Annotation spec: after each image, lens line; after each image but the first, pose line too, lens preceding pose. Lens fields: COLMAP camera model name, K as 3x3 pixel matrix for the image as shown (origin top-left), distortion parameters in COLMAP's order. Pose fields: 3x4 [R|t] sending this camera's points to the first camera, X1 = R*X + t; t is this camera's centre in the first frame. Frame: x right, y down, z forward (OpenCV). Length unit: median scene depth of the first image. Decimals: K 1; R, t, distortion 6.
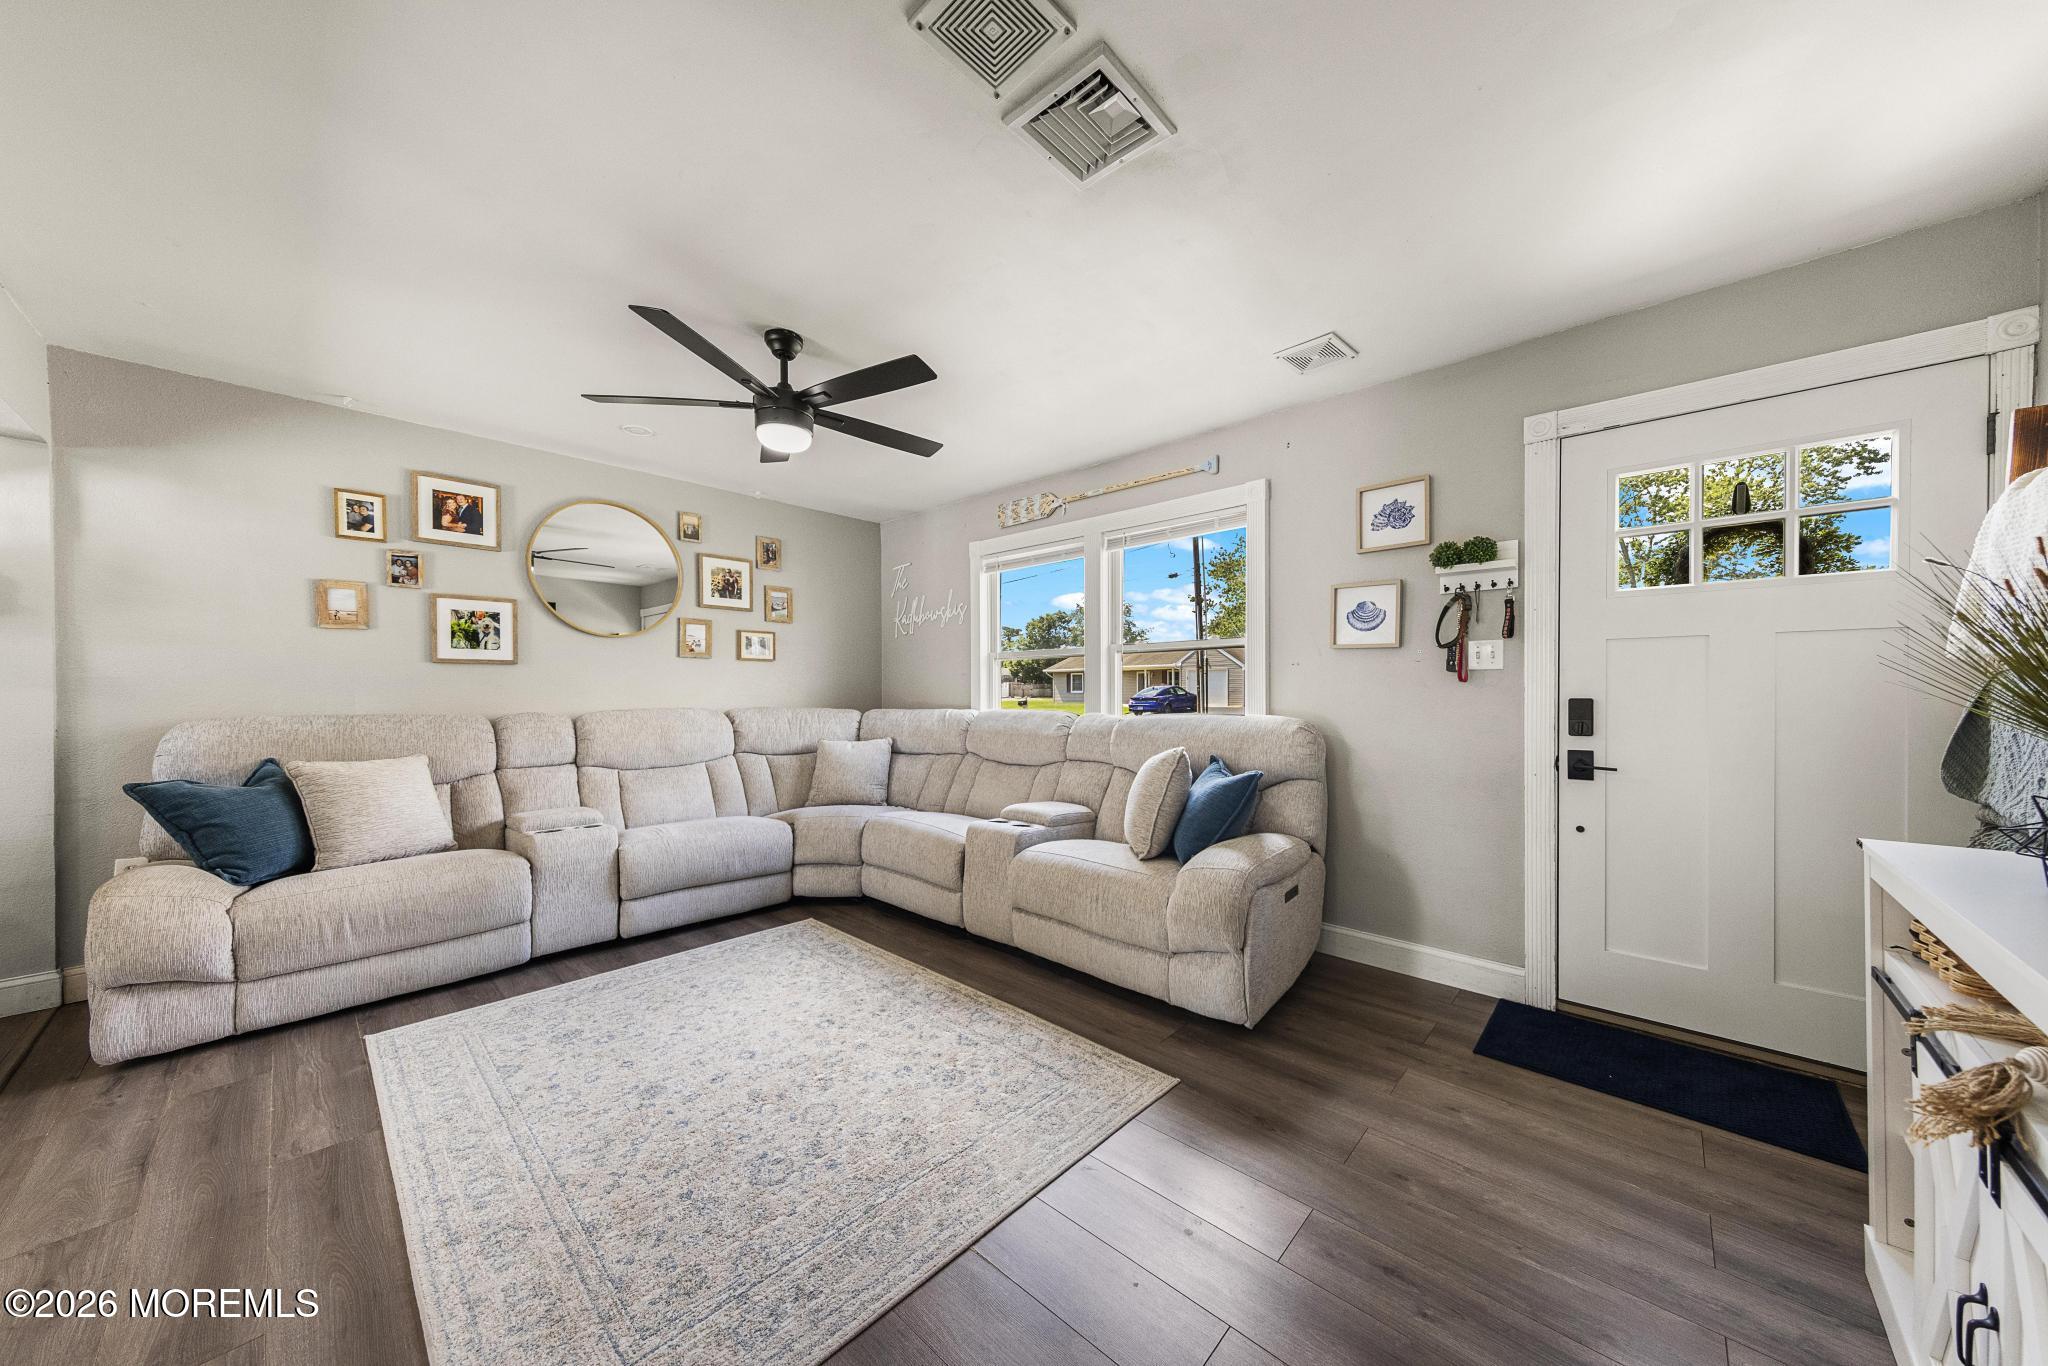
lens RADIAL K [[678.9, 0, 1019.9], [0, 678.9, 691.8], [0, 0, 1]] dist [0.002071, 0.000003]
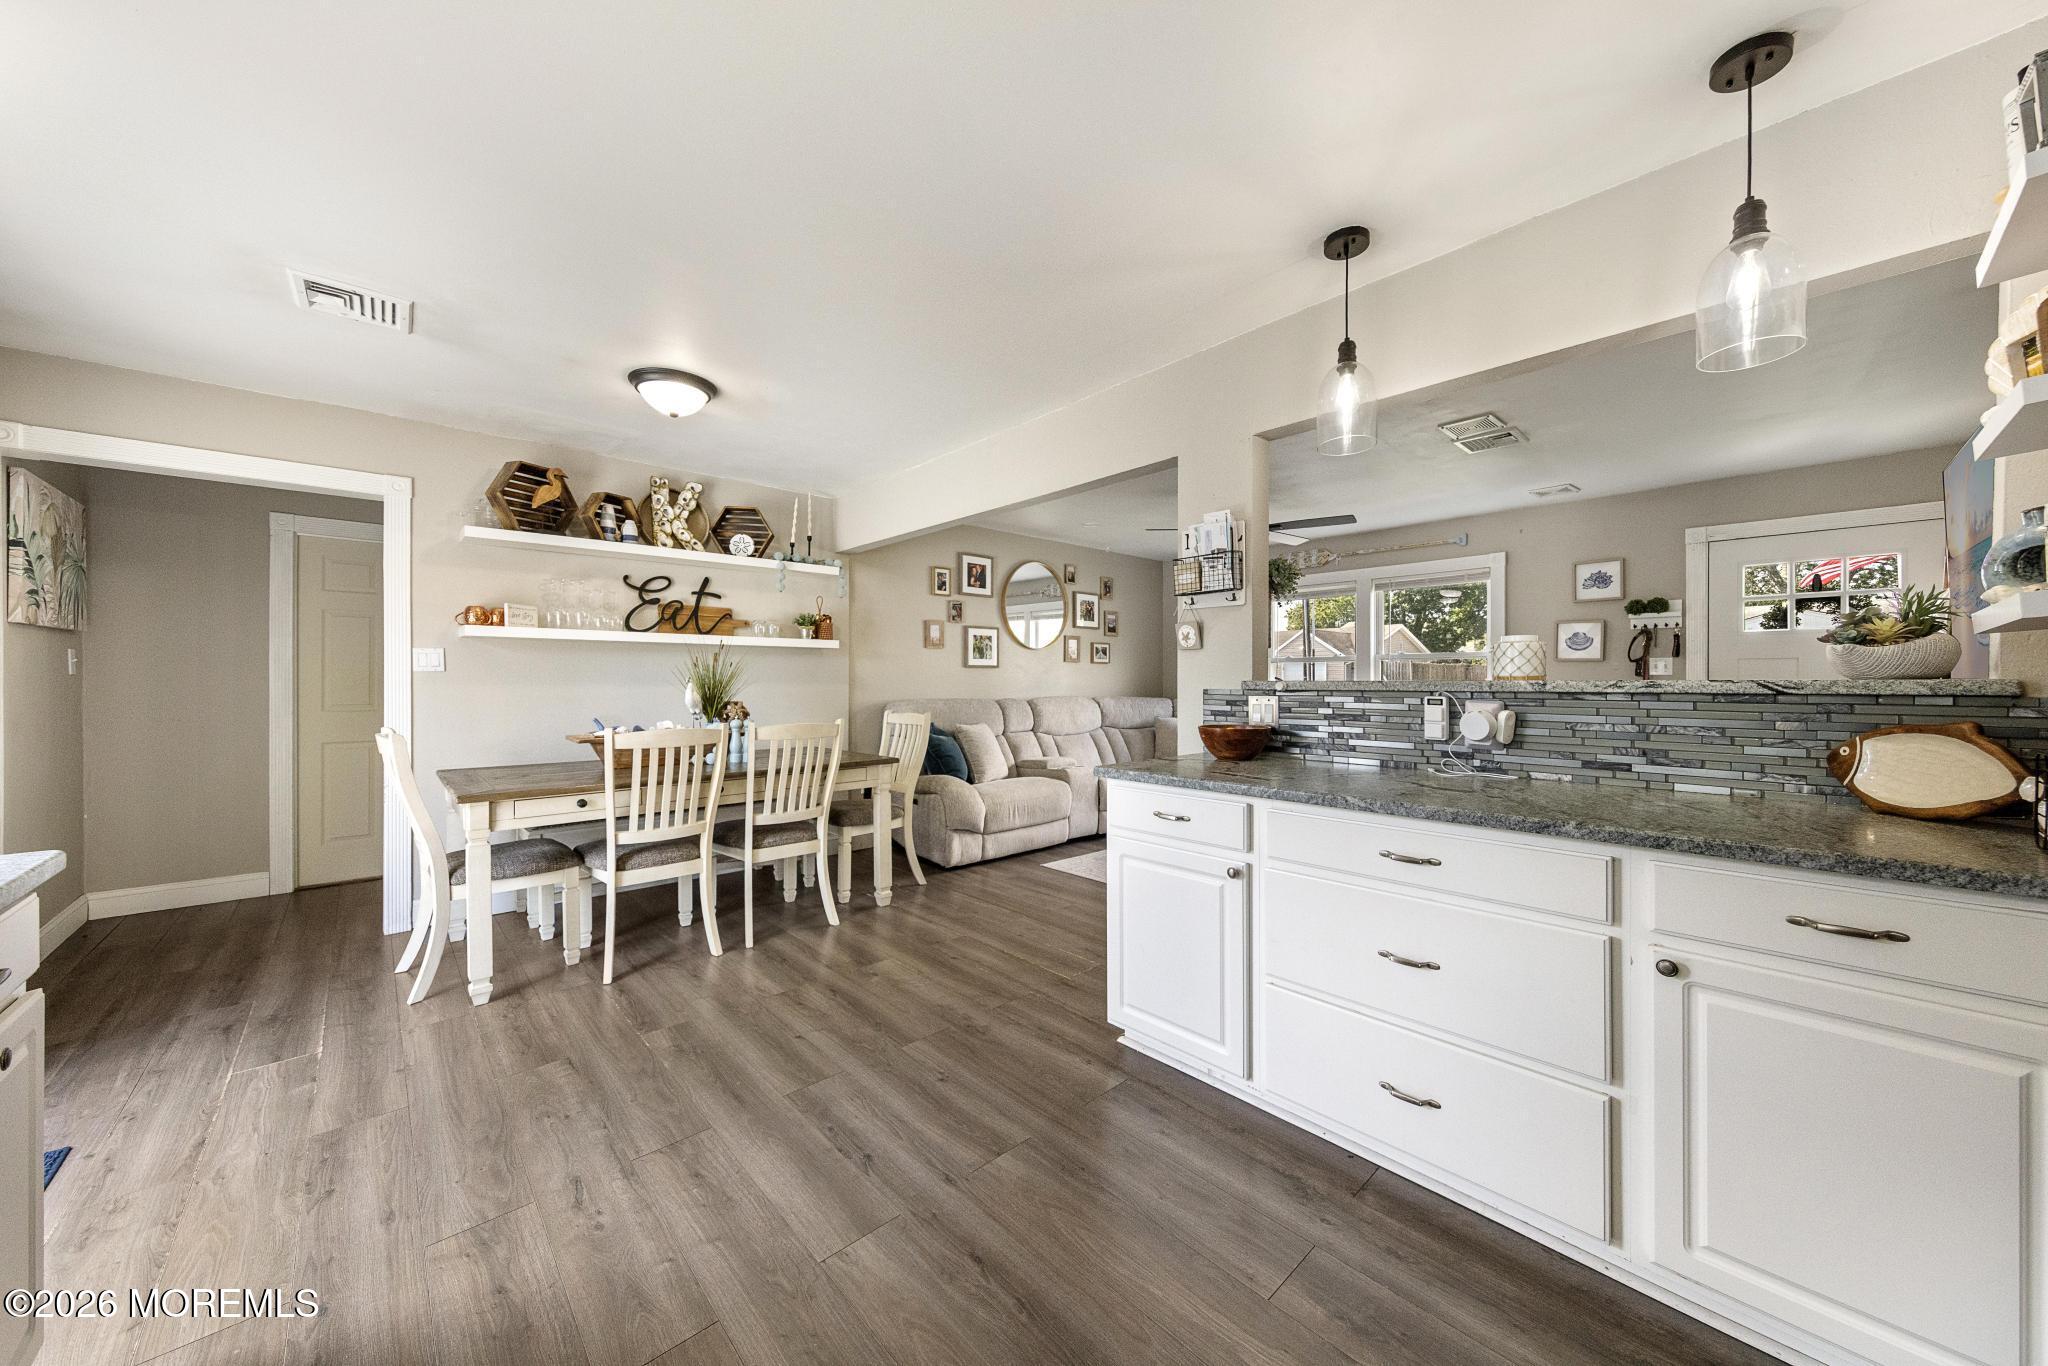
lens RADIAL K [[710.4, 0, 1024.2], [0, 710.4, 679.1], [0, 0, 1]] dist [0.001621, 0.000022]
pose [[0.996443, 0.002600, -0.084223, -0.681144], [-0.002927, 0.999989, -0.003760, -0.010902], [0.084213, 0.003993, 0.996440, -0.820738]]
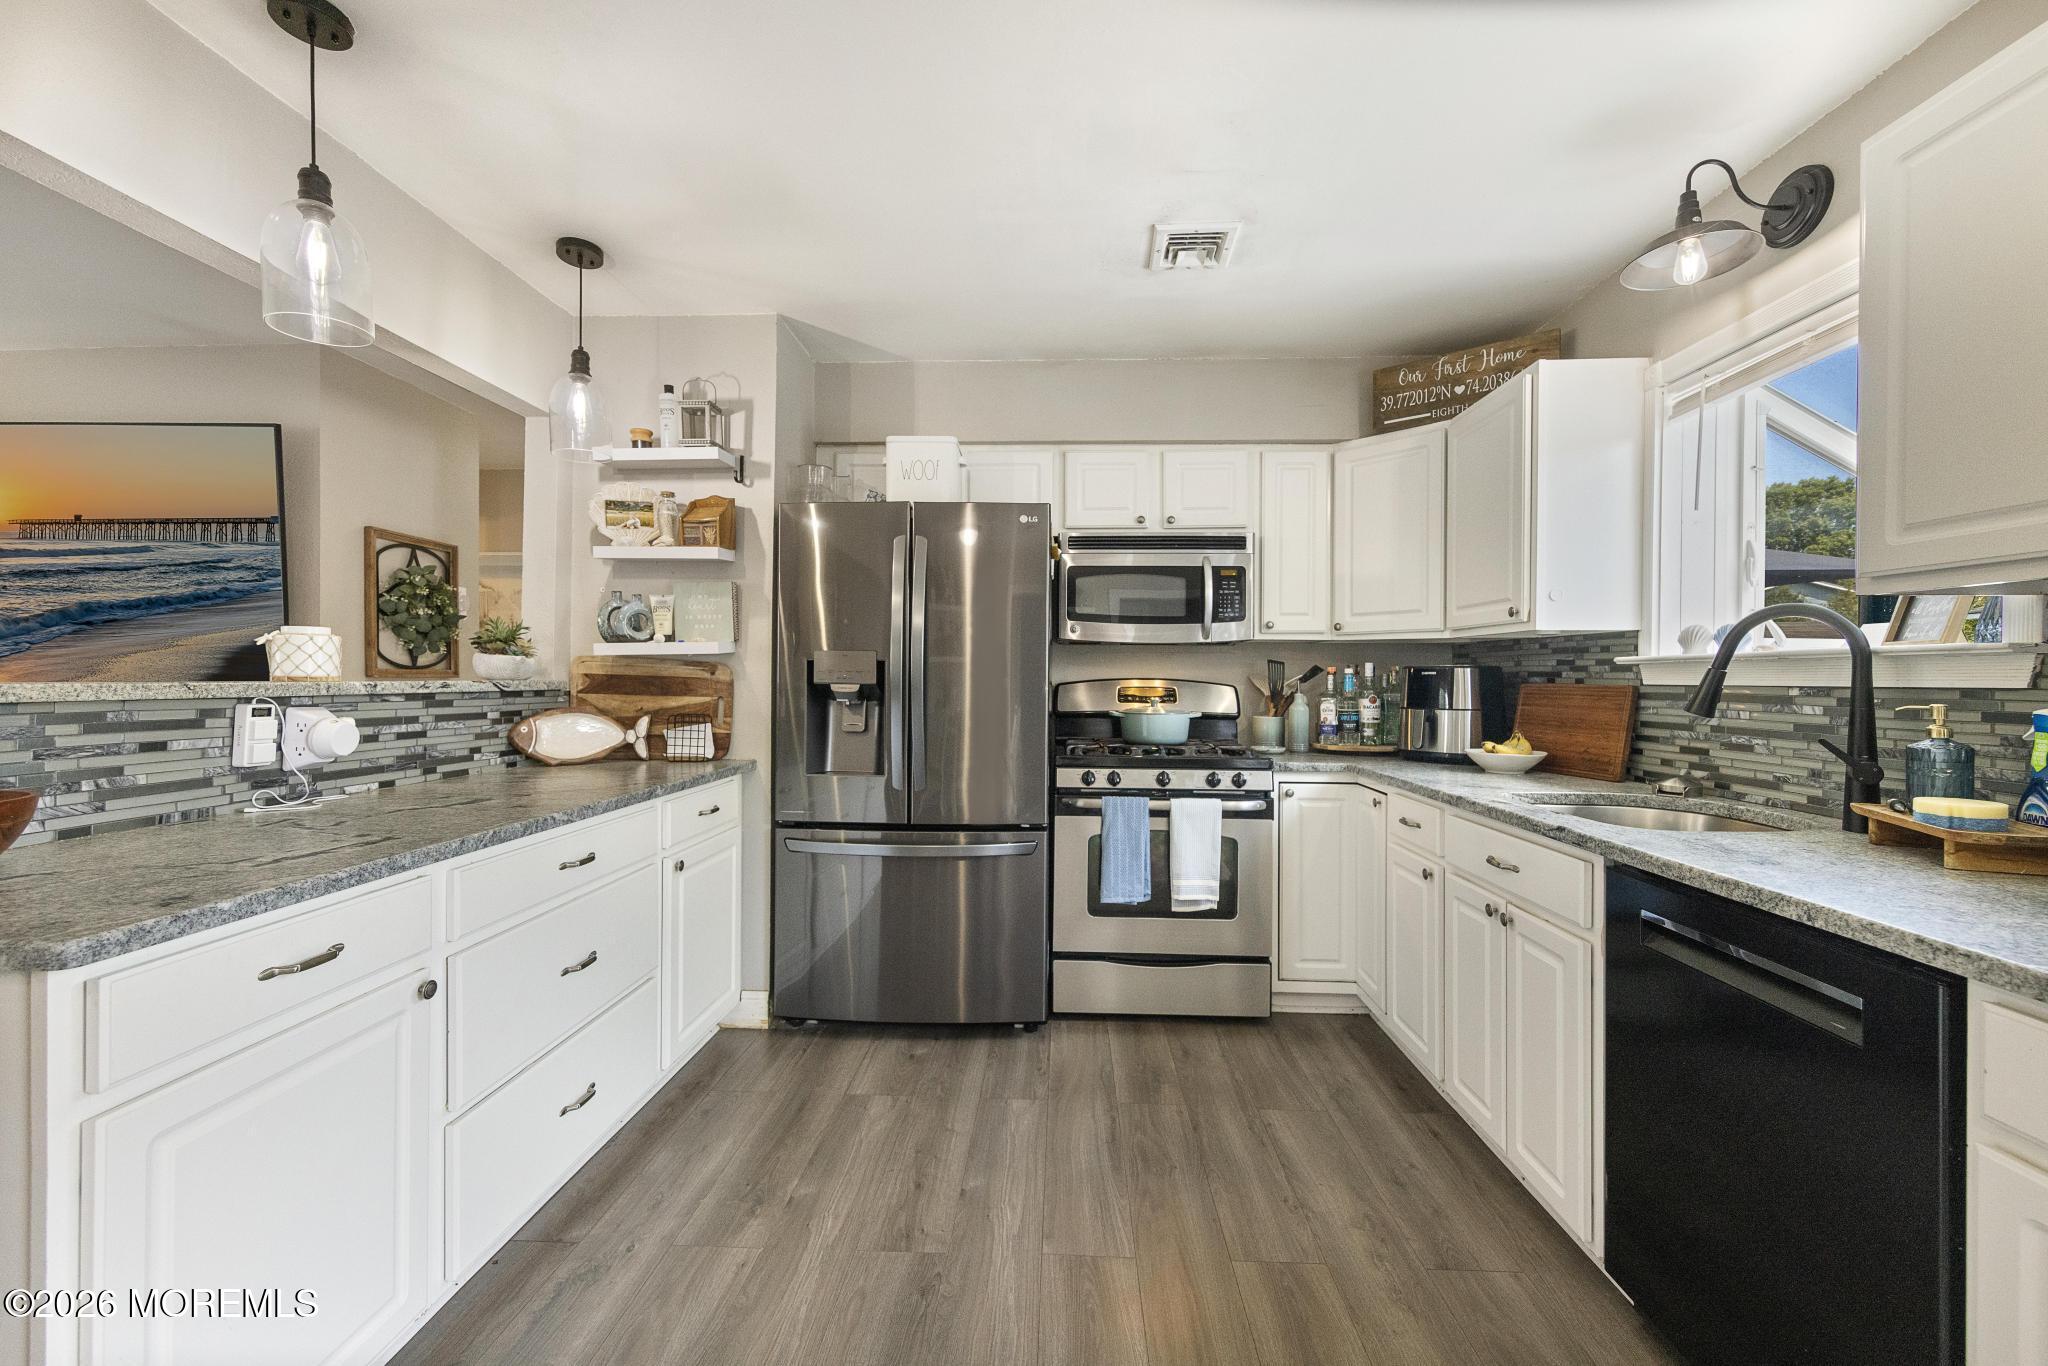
lens RADIAL K [[804.3, 0, 1032.6], [0, 804.3, 681.5], [0, 0, 1]] dist [0.007327, -0.000220]
pose [[-0.641155, -0.001431, 0.767410, -1.140248], [0.001123, 0.999995, 0.002803, -0.014564], [-0.767410, 0.002659, -0.641151, -0.101821]]
